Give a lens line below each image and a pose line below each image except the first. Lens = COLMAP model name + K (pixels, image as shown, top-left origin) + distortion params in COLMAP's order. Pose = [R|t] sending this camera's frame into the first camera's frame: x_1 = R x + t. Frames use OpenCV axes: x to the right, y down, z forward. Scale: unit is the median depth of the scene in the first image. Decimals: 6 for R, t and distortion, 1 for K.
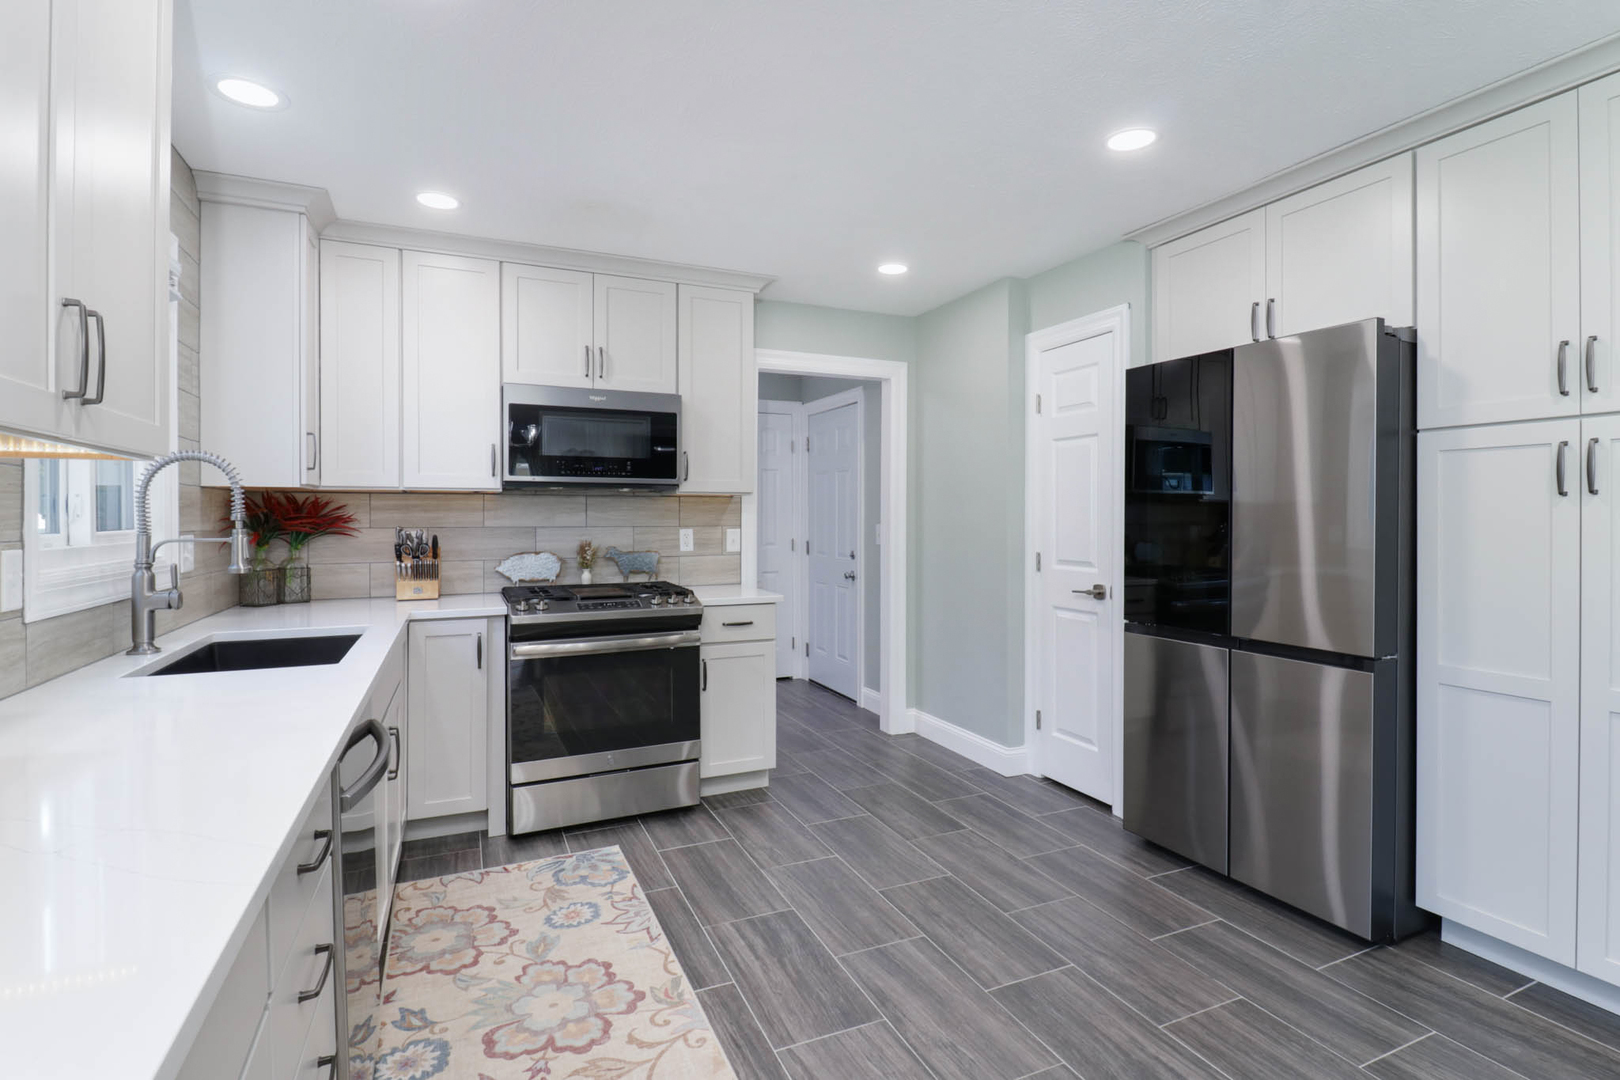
lens RADIAL K [[777.0, 0, 813.6], [0, 777.0, 515.1], [0, 0, 1]] dist [-0.000313, -0.000889]
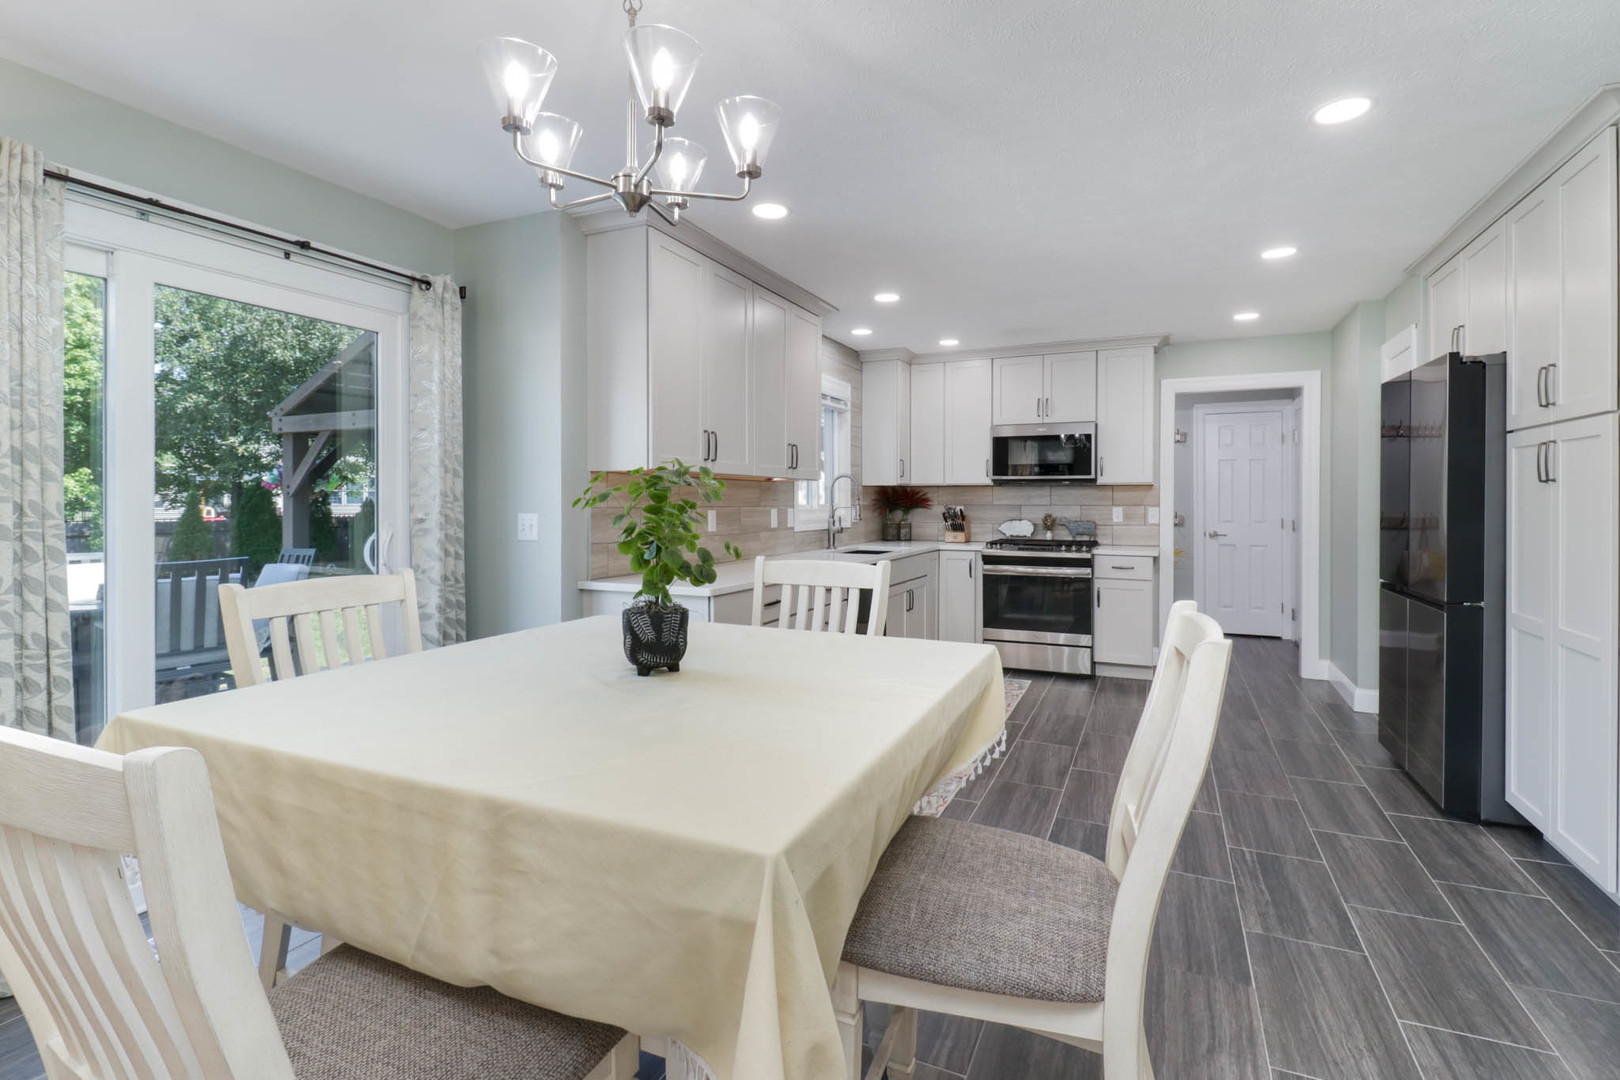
lens RADIAL K [[757.3, 0, 816.0], [0, 757.3, 493.1], [0, 0, 1]] dist [0.017592, -0.000416]
pose [[0.655488, -0.005259, -0.755187, 0.663695], [0.001134, 0.999981, -0.005979, -0.000991], [0.755205, 0.003063, 0.655482, -0.469633]]
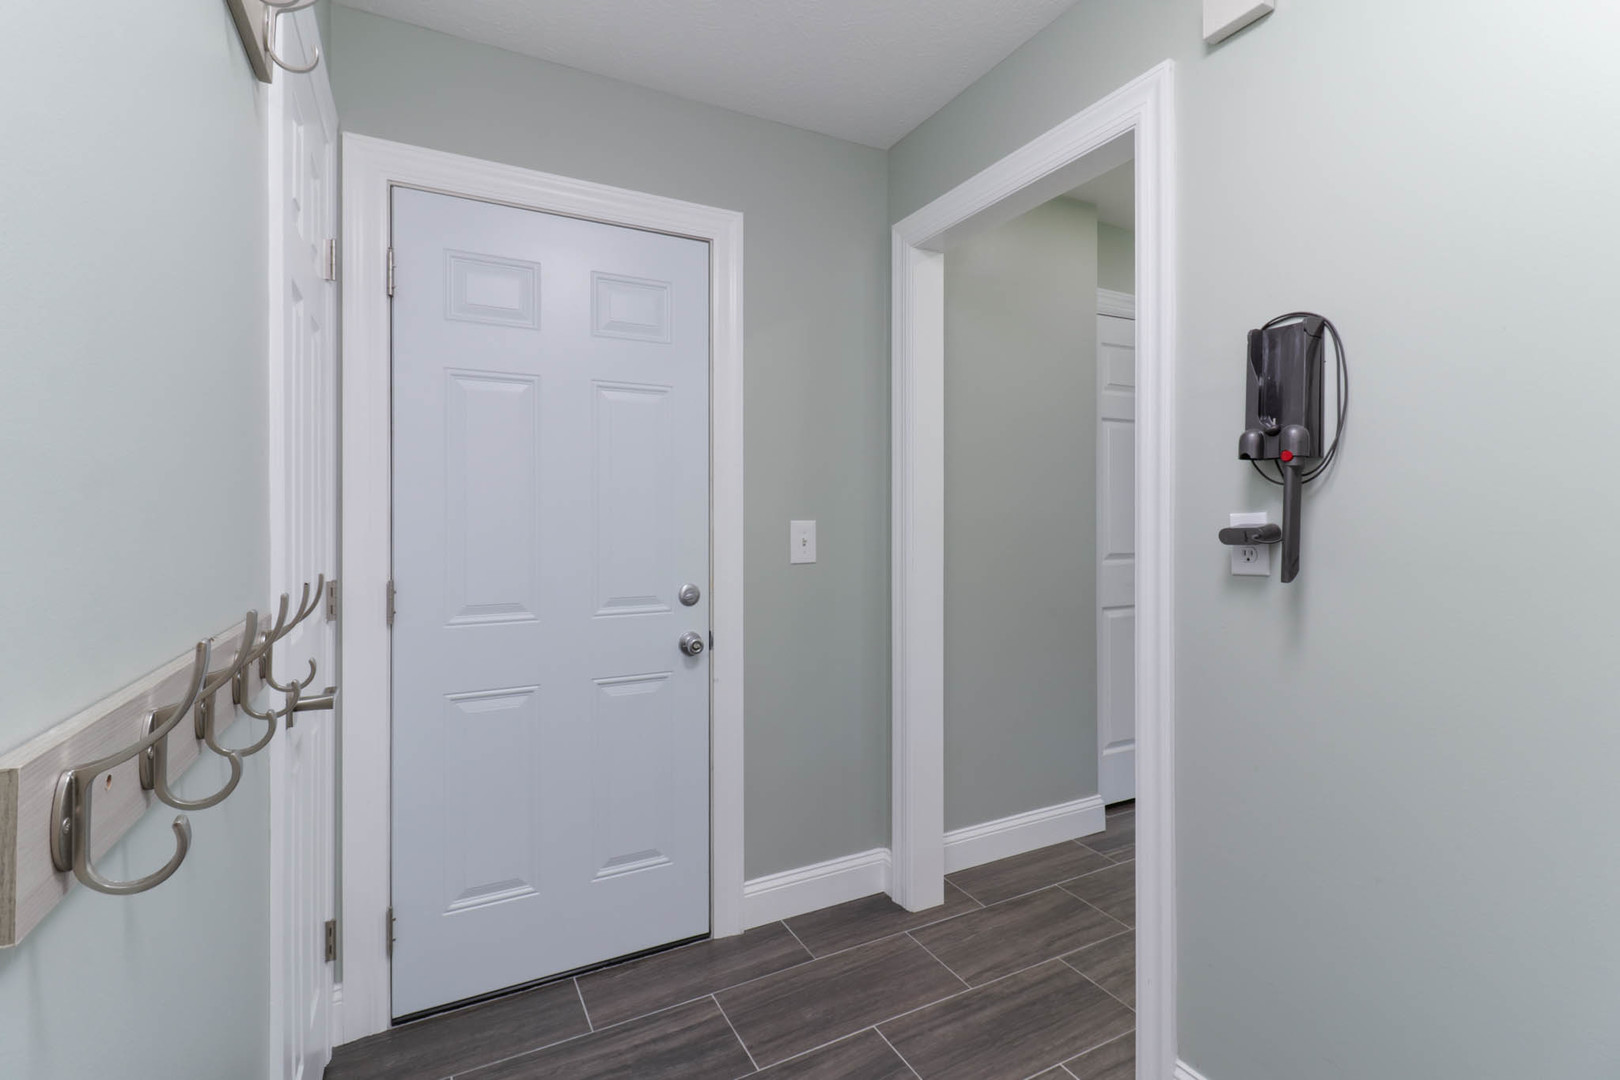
lens RADIAL K [[757.3, 0, 816.0], [0, 757.3, 493.1], [0, 0, 1]] dist [0.017592, -0.000416]
pose [[-0.067017, 0.026429, 0.997402, -0.514494], [0.003959, 0.999648, -0.026222, 0.007016], [-0.997744, 0.002191, -0.067098, 1.318195]]
